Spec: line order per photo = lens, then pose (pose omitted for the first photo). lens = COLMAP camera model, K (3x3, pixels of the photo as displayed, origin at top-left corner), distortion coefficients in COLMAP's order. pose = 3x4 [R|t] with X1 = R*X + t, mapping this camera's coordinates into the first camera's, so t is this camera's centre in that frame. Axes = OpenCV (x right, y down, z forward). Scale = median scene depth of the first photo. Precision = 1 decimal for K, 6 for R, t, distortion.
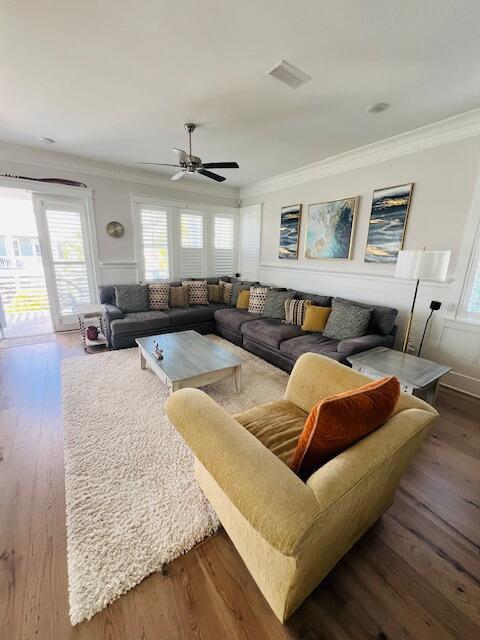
lens RADIAL K [[258.1, 0, 238.6], [0, 258.1, 321.3], [0, 0, 1]] dist [-0.004102, -0.000682]
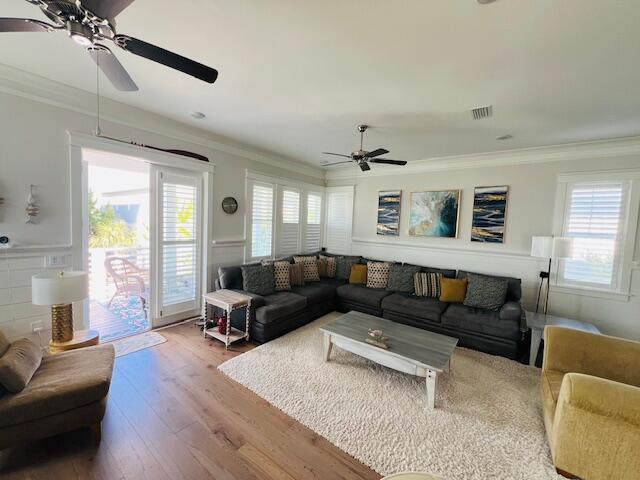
lens RADIAL K [[258.1, 0, 319.2], [0, 258.1, 238.0], [0, 0, 1]] dist [-0.004102, -0.000682]
pose [[0.946188, -0.006604, 0.323551, -0.509503], [0.065388, 0.983072, -0.171152, -0.065676], [-0.316944, 0.183098, 0.930603, 0.064113]]
